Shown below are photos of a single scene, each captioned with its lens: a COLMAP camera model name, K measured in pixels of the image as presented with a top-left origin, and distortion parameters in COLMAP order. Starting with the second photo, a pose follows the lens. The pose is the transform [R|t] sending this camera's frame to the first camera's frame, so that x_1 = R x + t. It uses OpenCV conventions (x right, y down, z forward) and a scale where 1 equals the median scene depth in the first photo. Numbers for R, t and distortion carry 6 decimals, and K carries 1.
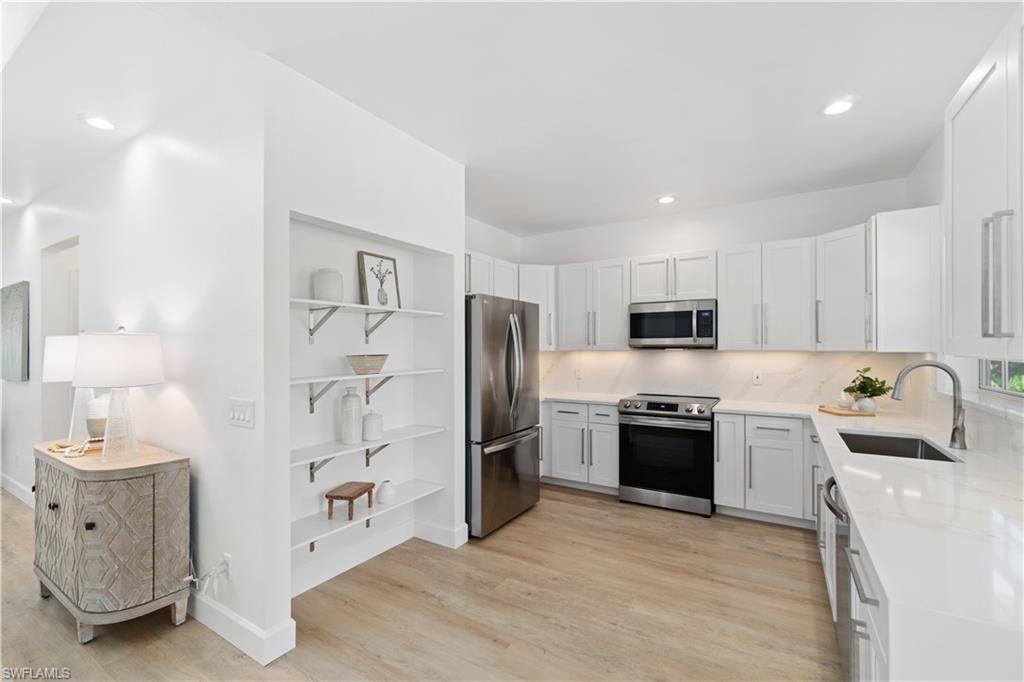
lens RADIAL K [[446.2, 0, 507.3], [0, 446.2, 348.9], [0, 0, 1]] dist [-0.000512, 0.000191]
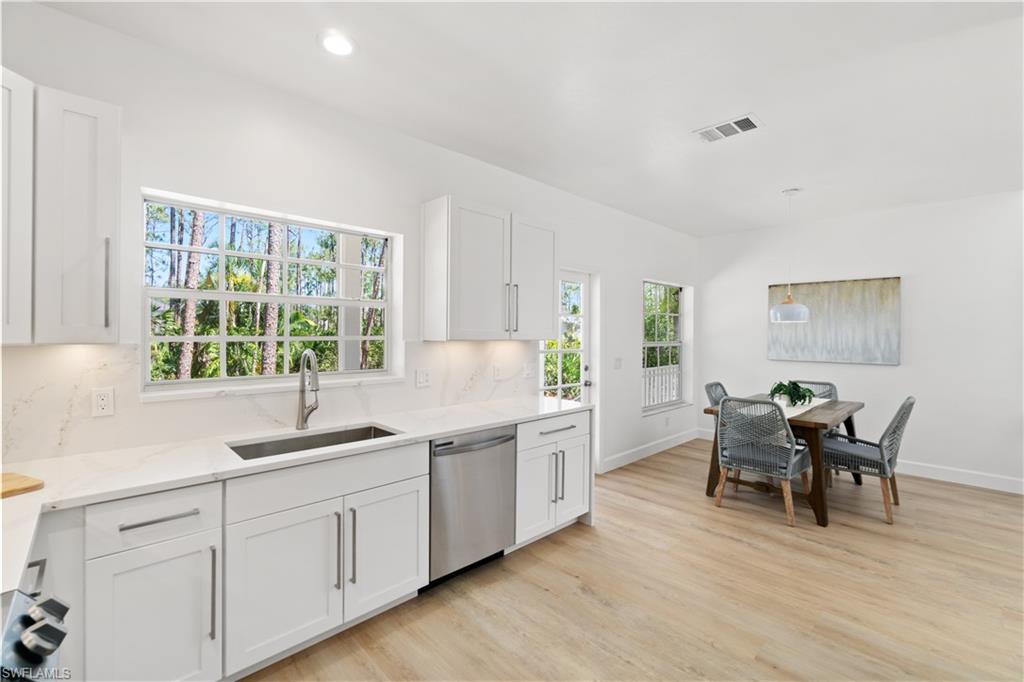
lens RADIAL K [[437.5, 0, 505.1], [0, 437.5, 335.6], [0, 0, 1]] dist [-0.000384, 0.000254]
pose [[-0.964836, -0.001301, 0.262848, 0.154239], [0.000223, 0.999983, 0.005767, -0.005936], [-0.262851, 0.005622, -0.964820, 1.155103]]
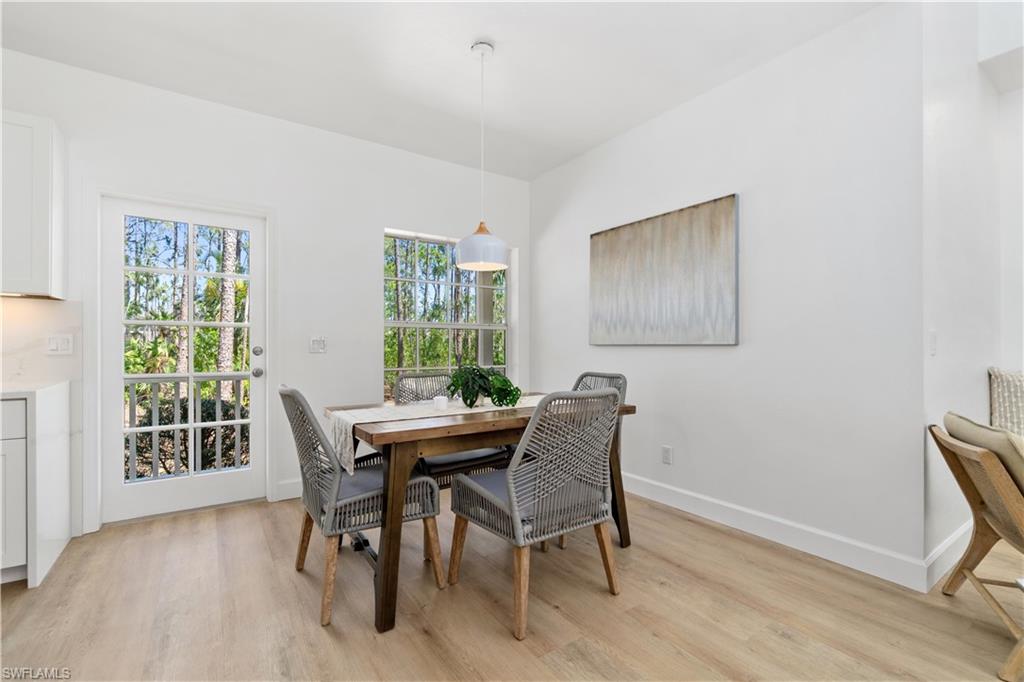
lens RADIAL K [[444.6, 0, 494.8], [0, 444.6, 346.2], [0, 0, 1]] dist [-0.000608, -0.000261]
pose [[-0.905292, 0.004329, 0.424767, -0.543666], [0.005012, 0.999987, 0.000492, 0.085292], [-0.424760, 0.002574, -0.905302, 0.507160]]
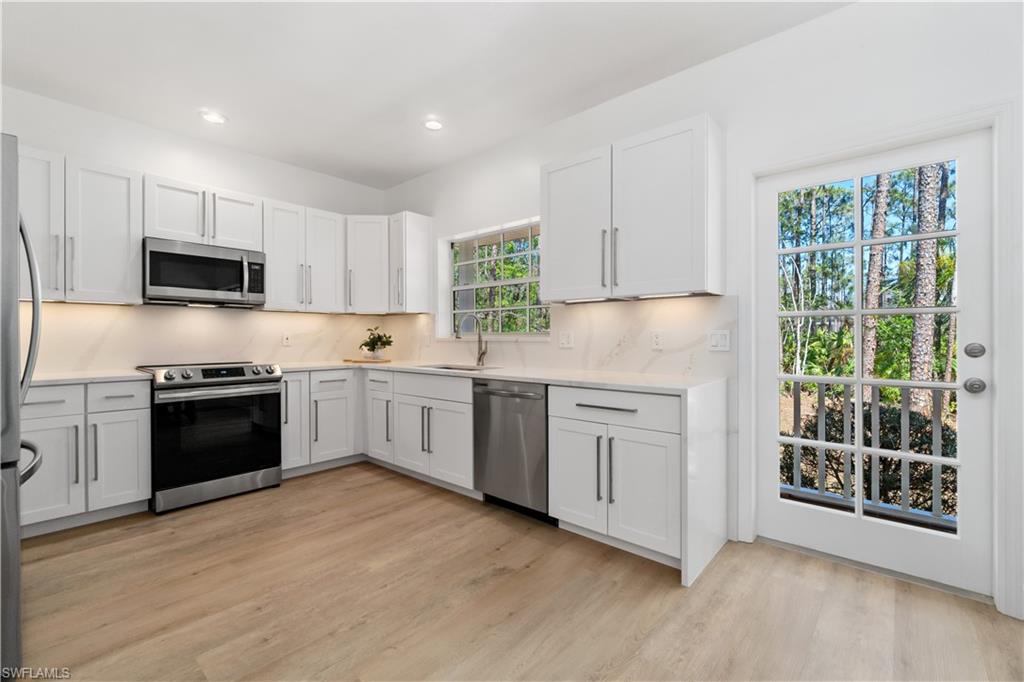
lens RADIAL K [[437.2, 0, 507.4], [0, 437.2, 339.2], [0, 0, 1]] dist [-0.005319, 0.000275]
pose [[0.175984, -0.000038, 0.984393, -0.359514], [0.005550, 0.999984, -0.000954, 0.076539], [-0.984377, 0.005631, 0.175982, 0.372302]]
